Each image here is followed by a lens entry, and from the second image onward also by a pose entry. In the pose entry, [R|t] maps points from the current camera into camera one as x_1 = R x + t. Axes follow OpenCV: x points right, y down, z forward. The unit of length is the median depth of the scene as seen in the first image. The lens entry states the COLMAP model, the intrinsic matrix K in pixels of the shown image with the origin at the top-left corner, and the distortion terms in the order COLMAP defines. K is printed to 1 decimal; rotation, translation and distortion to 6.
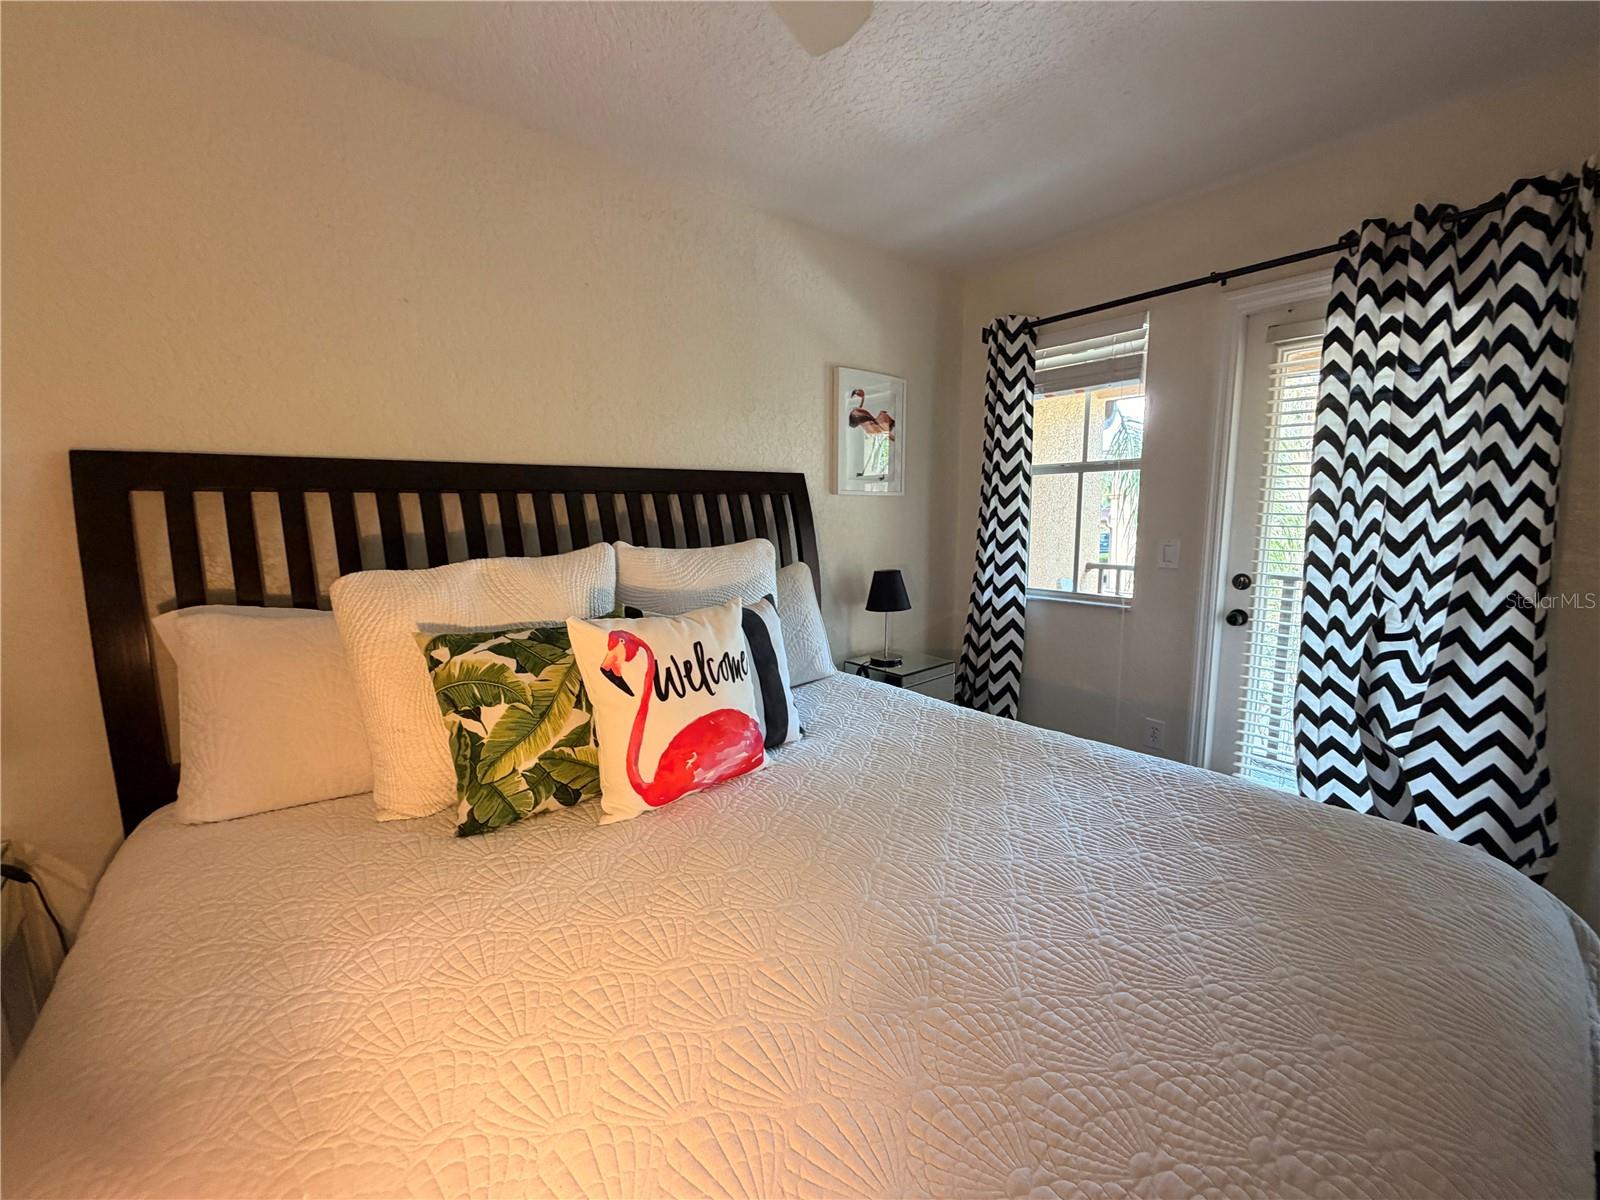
lens RADIAL K [[639.9, 0, 796.9], [0, 639.9, 603.3], [0, 0, 1]] dist [0.000678, -0.000229]
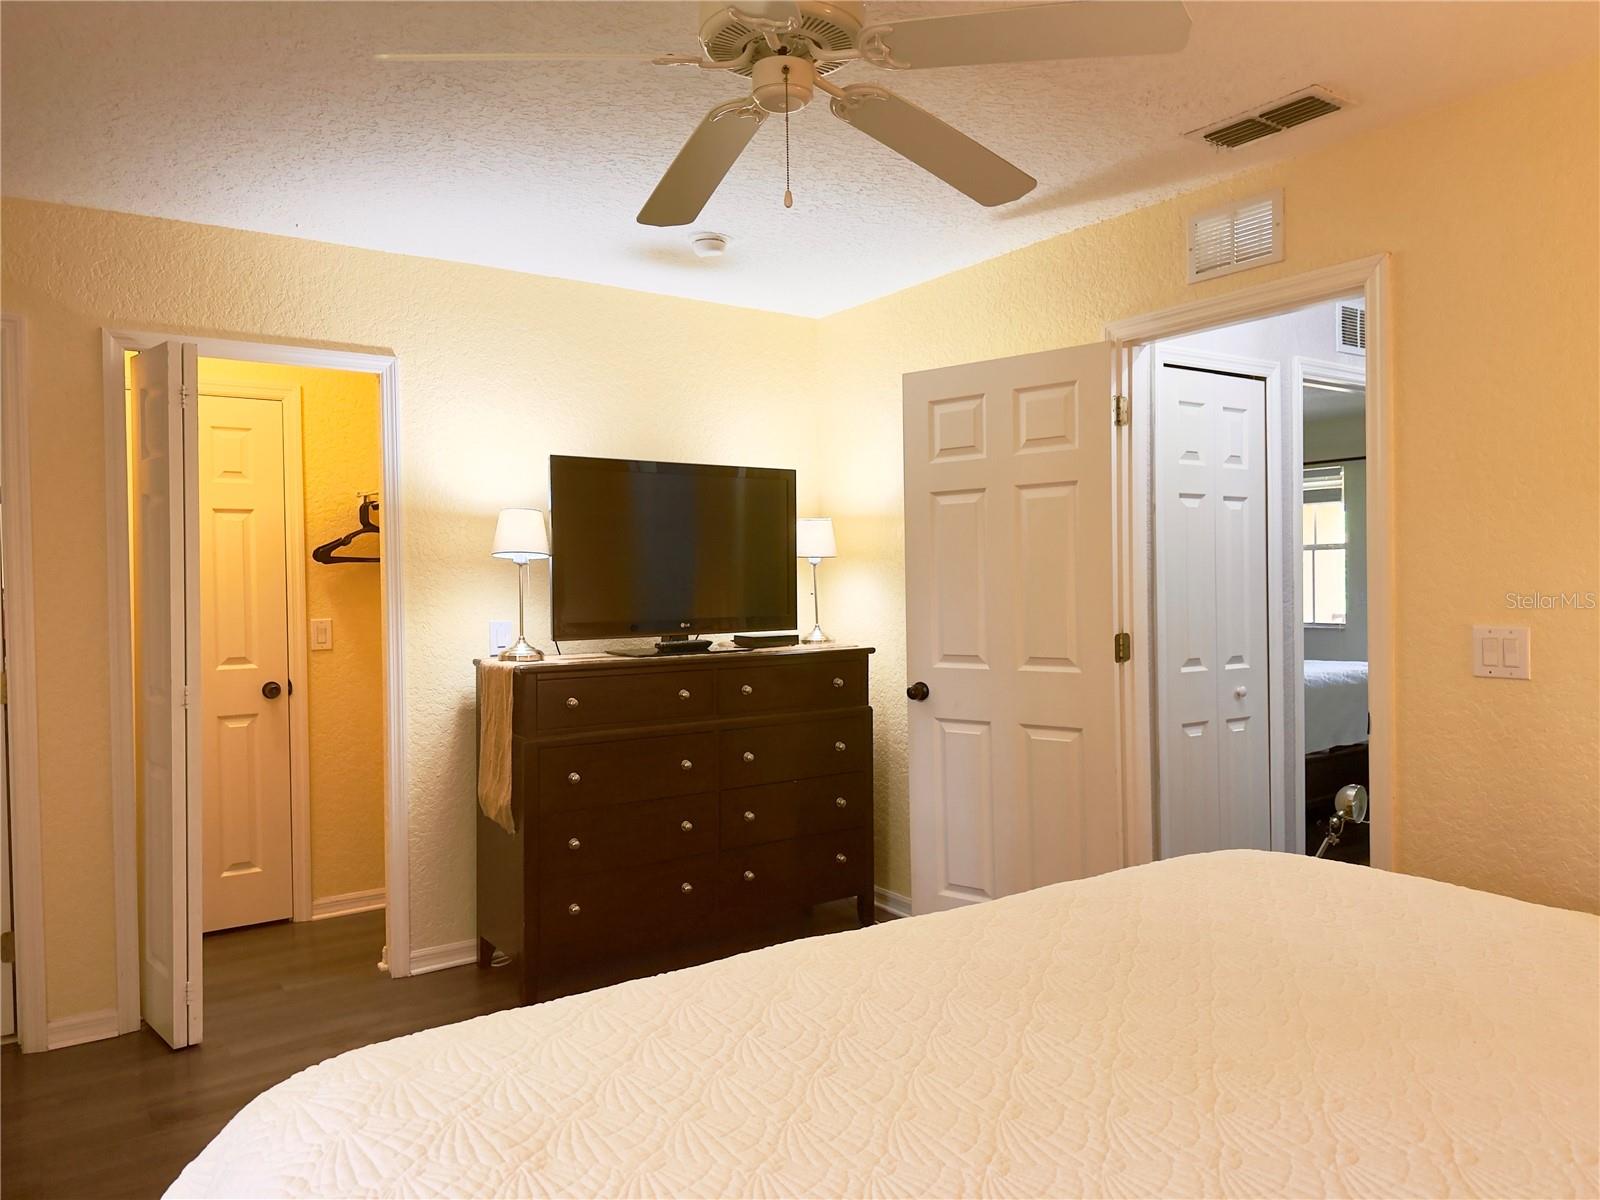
lens RADIAL K [[1110.3, 0, 800.7], [0, 1110.3, 599.4], [0, 0, 1]] dist [0.033582, -0.040051]
pose [[0.995776, -0.002951, -0.091773, -0.918861], [-0.008822, 0.991785, -0.127614, 0.450718], [0.091395, 0.127884, 0.987569, -2.929664]]
